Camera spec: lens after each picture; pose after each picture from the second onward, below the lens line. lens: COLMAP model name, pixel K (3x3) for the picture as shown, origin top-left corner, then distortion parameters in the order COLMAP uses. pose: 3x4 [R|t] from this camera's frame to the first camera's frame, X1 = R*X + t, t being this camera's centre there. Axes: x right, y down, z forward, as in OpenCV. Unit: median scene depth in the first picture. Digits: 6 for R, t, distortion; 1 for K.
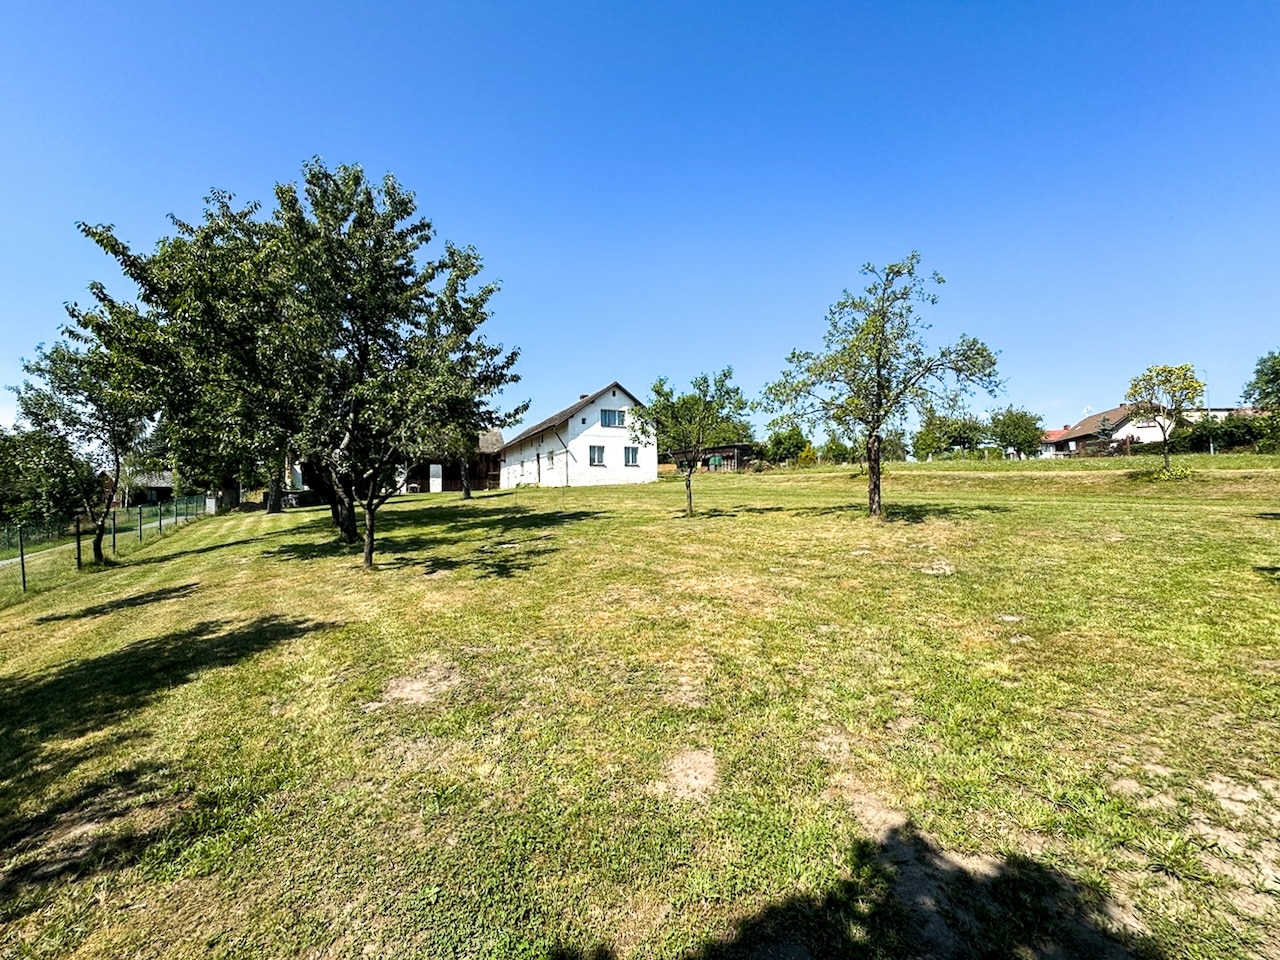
lens RADIAL K [[517.1, 0, 638.3], [0, 517.1, 473.4], [0, 0, 1]] dist [-0.004288, 0.004852]
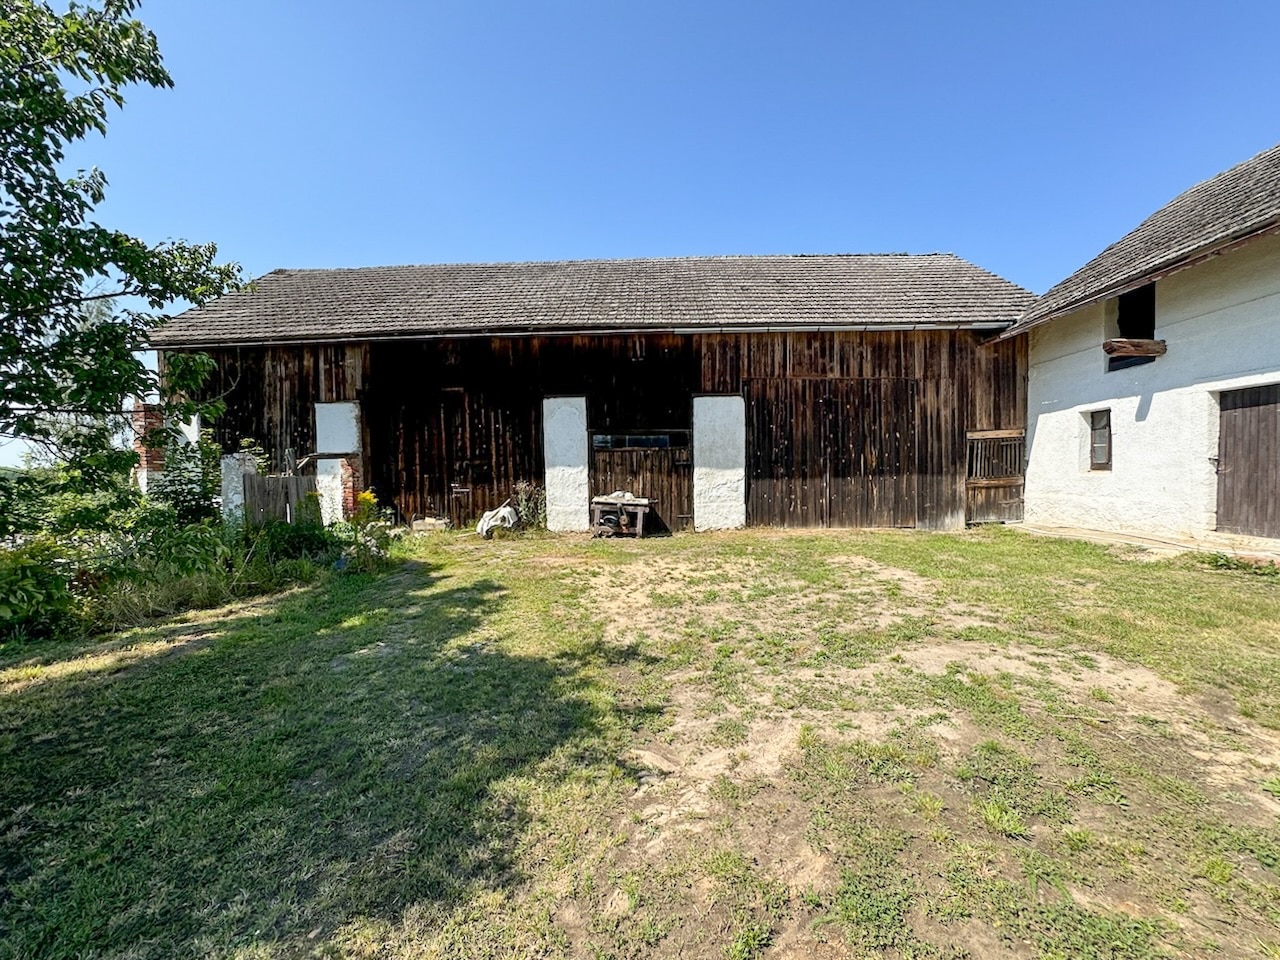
lens RADIAL K [[517.1, 0, 645.7], [0, 517.1, 480.6], [0, 0, 1]] dist [-0.004288, 0.004852]
pose [[0.881543, -0.000203, -0.472104, -0.458198], [0.011389, 0.999718, 0.020837, 0.016775], [0.471967, -0.023745, 0.881297, 1.151188]]
